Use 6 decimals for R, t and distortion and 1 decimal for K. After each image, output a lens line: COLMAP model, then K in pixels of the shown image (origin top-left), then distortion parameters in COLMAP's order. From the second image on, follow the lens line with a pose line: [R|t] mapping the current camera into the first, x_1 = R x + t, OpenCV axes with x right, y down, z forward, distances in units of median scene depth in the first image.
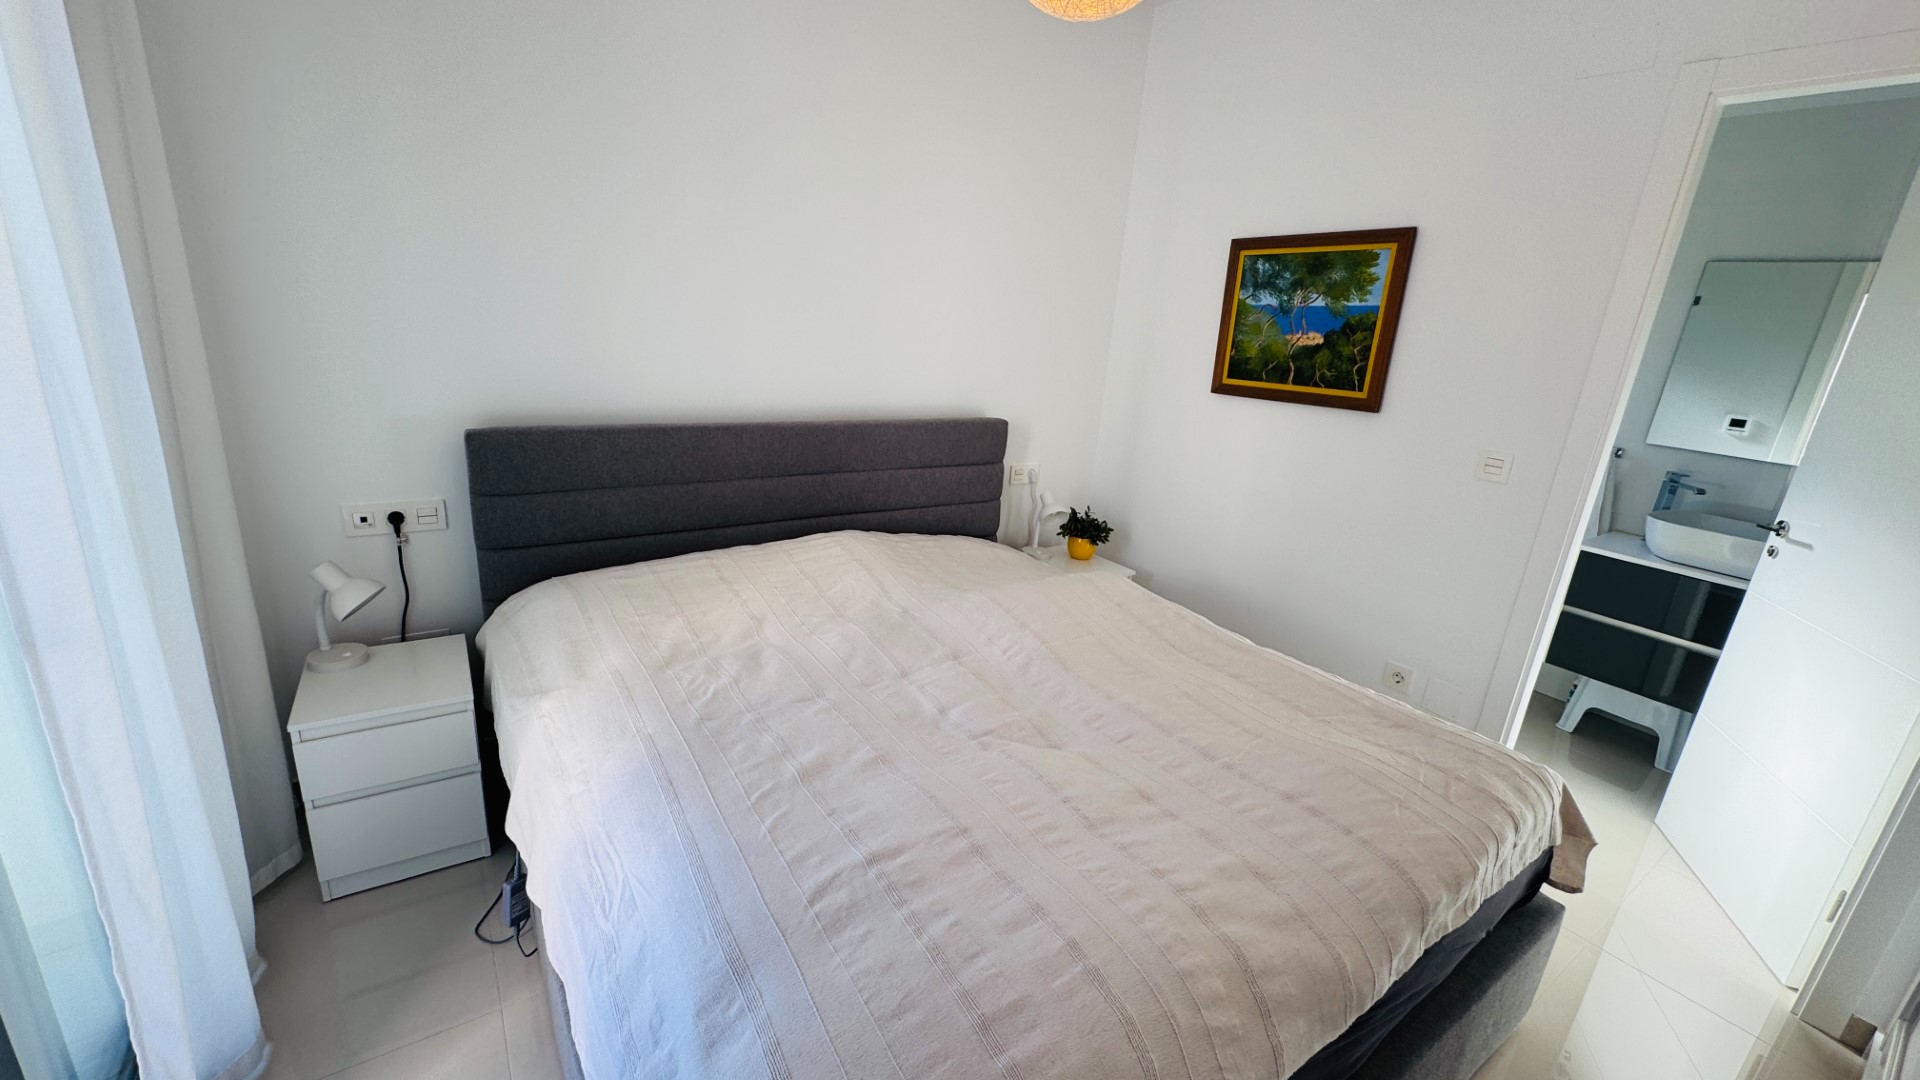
lens RADIAL K [[763.7, 0, 958.0], [0, 763.7, 539.6], [0, 0, 1]] dist [-0.001056, 0.000256]
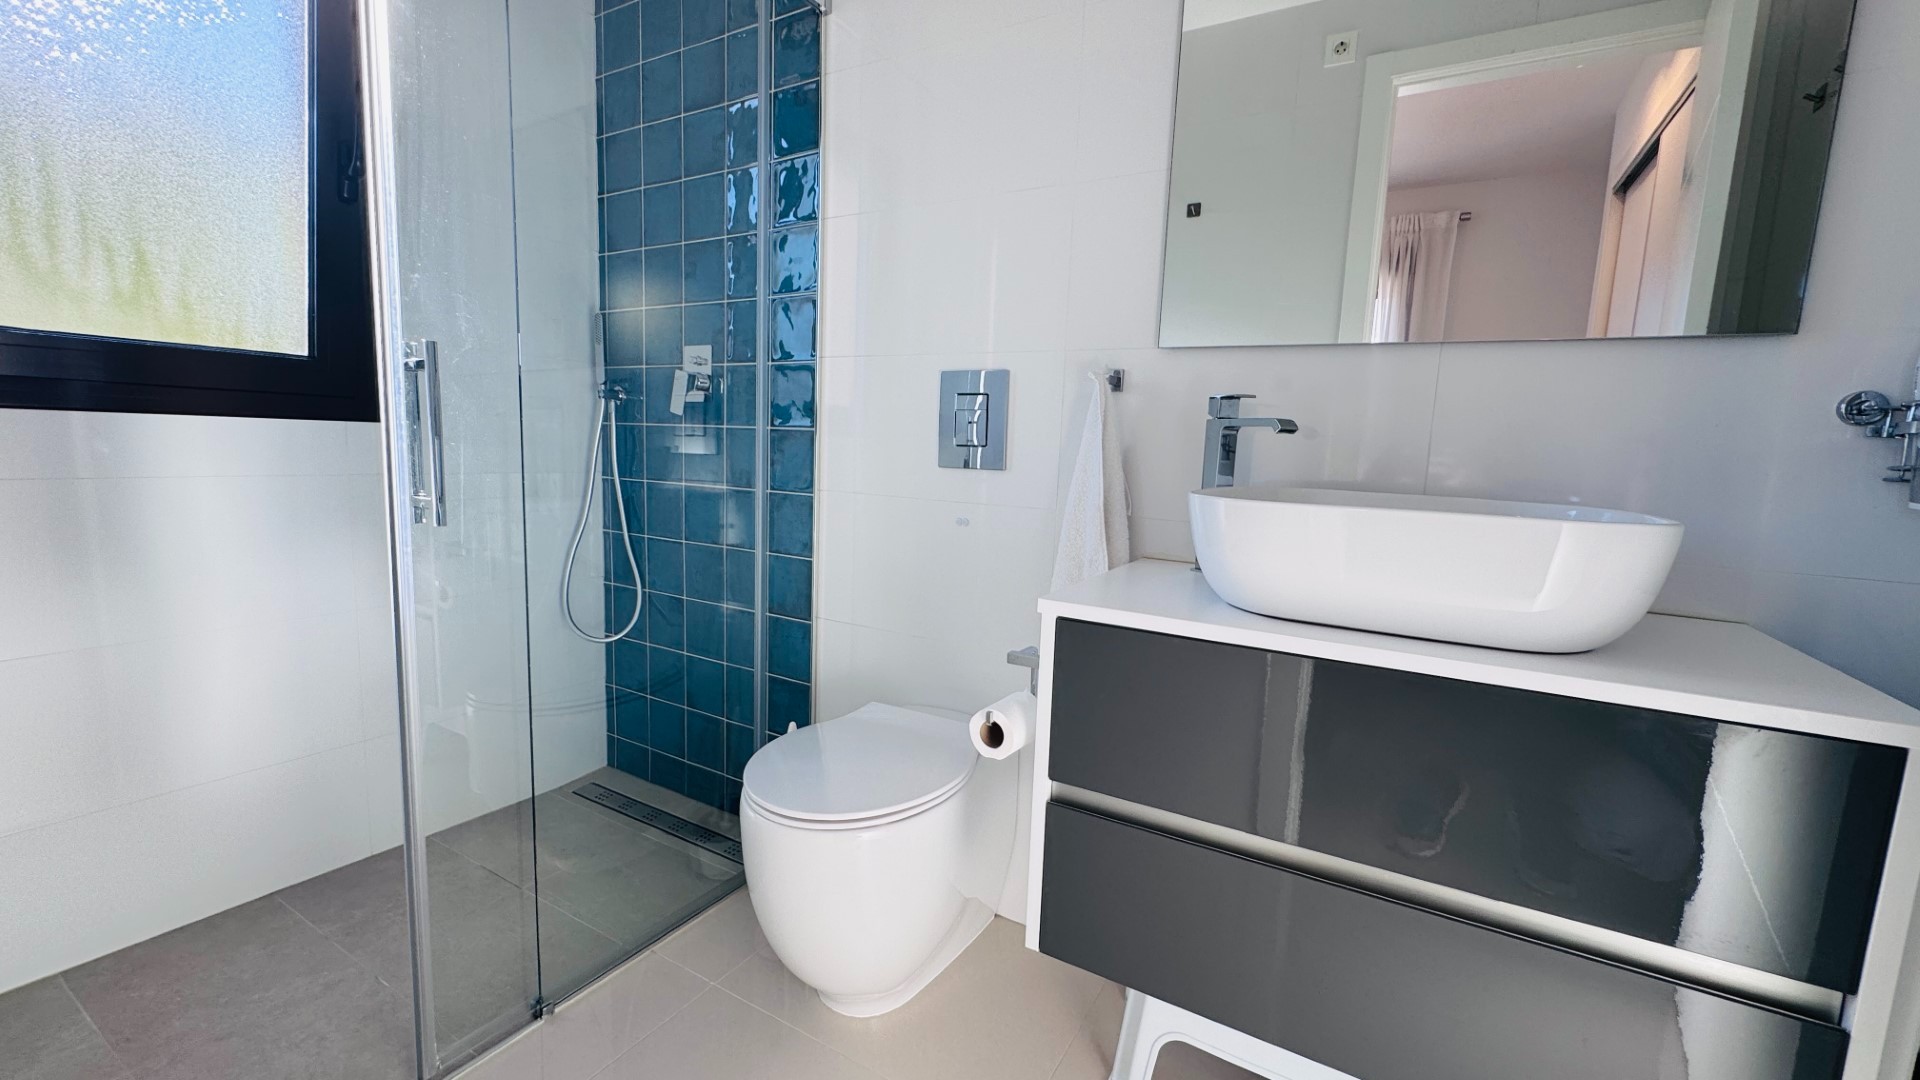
lens RADIAL K [[763.7, 0, 958.0], [0, 763.7, 539.6], [0, 0, 1]] dist [-0.001056, 0.000256]
pose [[0.902499, -0.092886, 0.420557, 0.627009], [0.150660, 0.982861, -0.106231, 0.009436], [-0.403482, 0.159234, 0.901026, 0.697106]]
